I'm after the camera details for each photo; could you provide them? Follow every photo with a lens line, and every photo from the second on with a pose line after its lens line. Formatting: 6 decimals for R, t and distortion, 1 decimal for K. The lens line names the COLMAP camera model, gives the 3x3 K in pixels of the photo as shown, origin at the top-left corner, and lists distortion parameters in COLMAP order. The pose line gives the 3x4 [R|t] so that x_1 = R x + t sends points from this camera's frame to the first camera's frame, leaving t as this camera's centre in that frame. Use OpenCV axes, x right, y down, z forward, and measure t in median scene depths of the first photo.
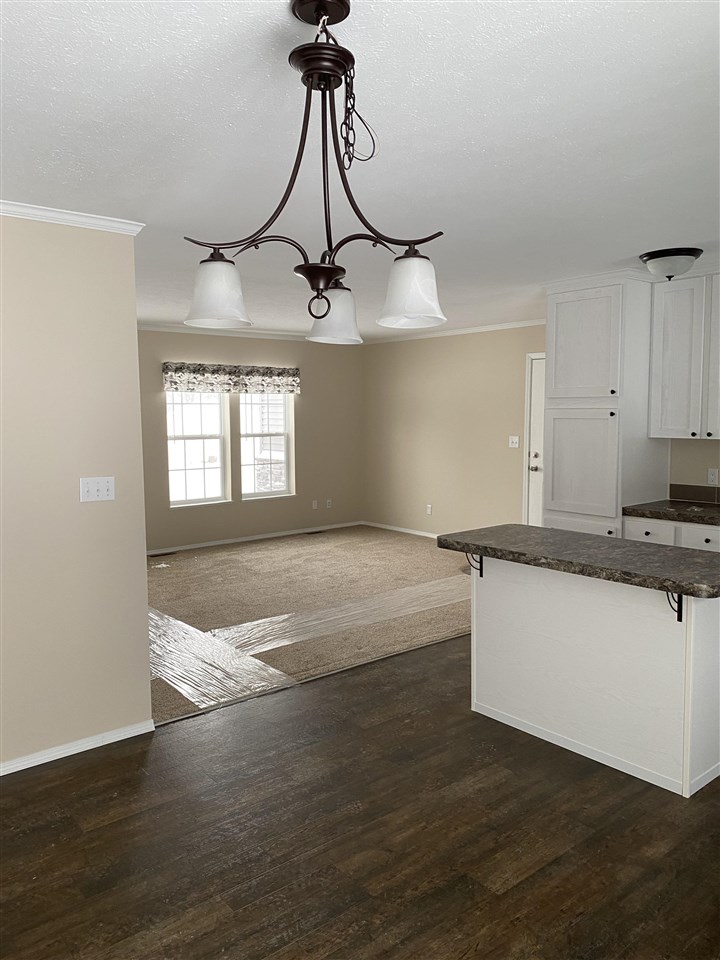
lens RADIAL K [[728.3, 0, 354.1], [0, 728.3, 473.8], [0, 0, 1]] dist [0.026459, -0.037288]
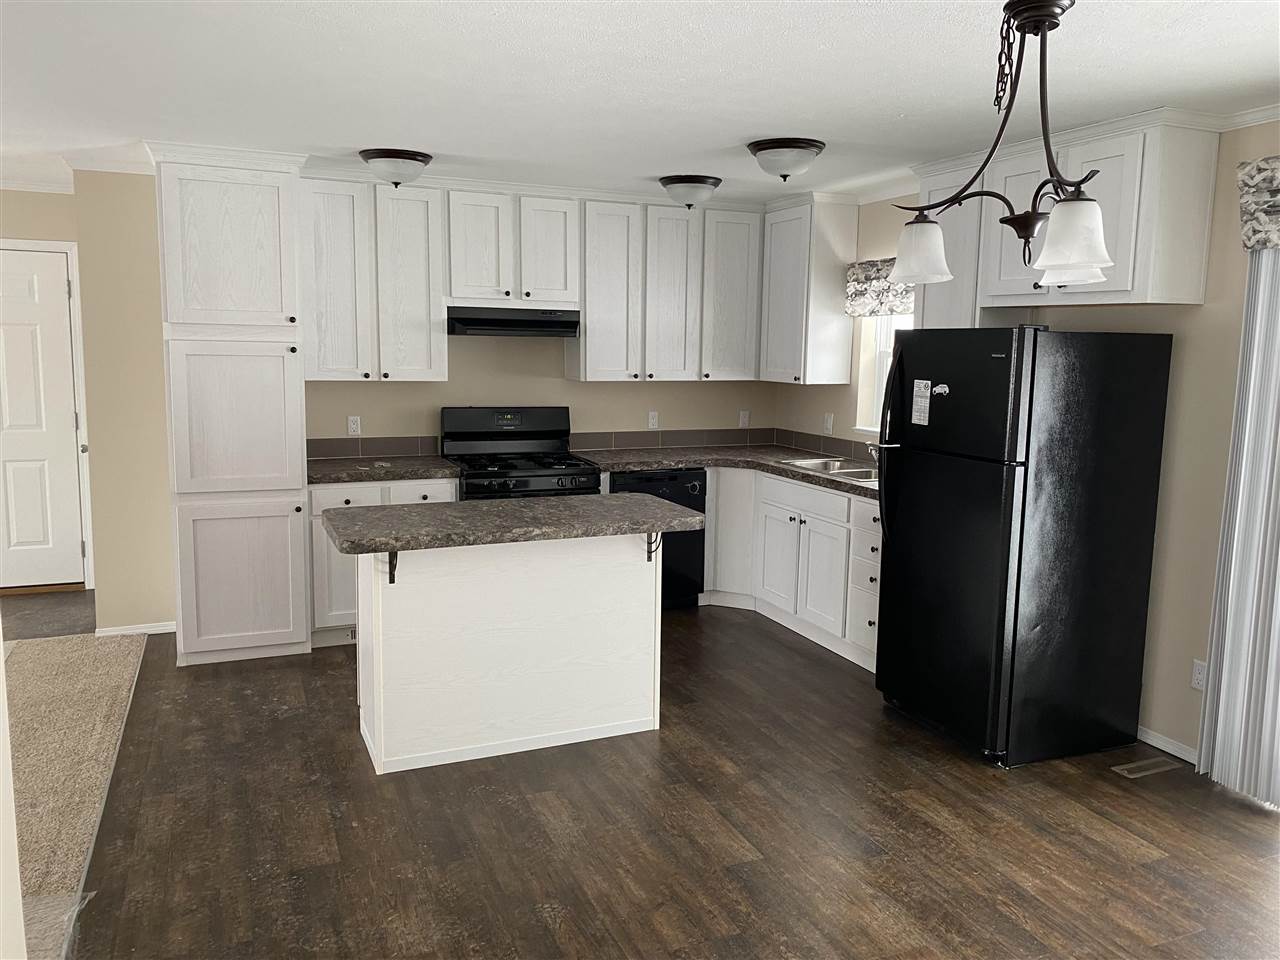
lens RADIAL K [[971.1, 0, 646.5], [0, 971.1, 475.1], [0, 0, 1]] dist [0.026459, -0.037288]
pose [[0.272584, -0.116688, 0.955030, -0.722428], [0.065638, 0.992561, 0.102540, -0.047858], [-0.959890, 0.034736, 0.278215, 0.552303]]
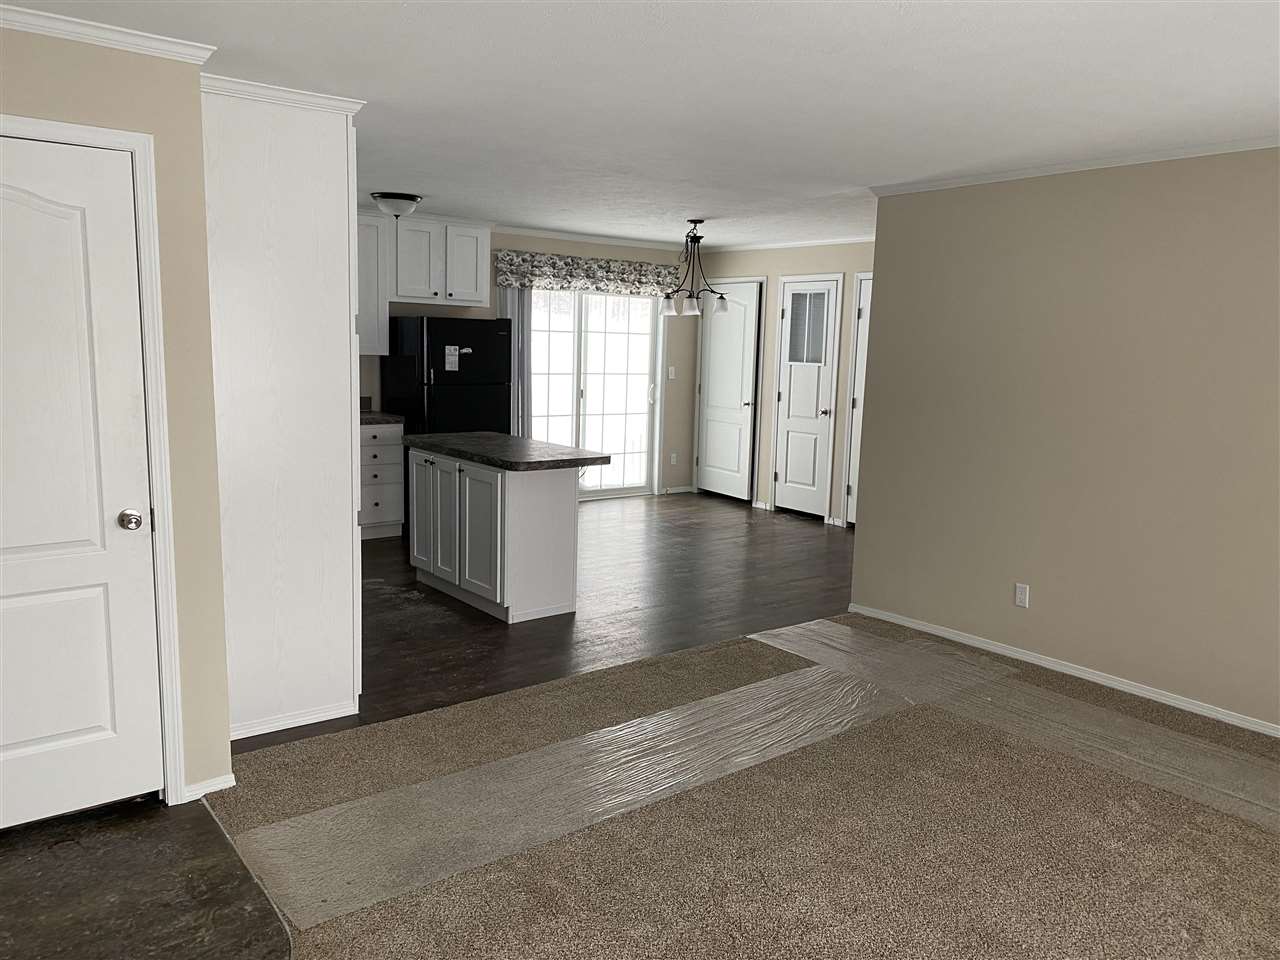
lens RADIAL K [[971.1, 0, 650.3], [0, 971.1, 483.1], [0, 0, 1]] dist [0.026459, -0.037288]
pose [[-0.999609, -0.026450, 0.009016, 0.044956], [-0.023501, 0.970264, 0.240907, -0.255662], [-0.015120, 0.240601, -0.970506, 2.728392]]
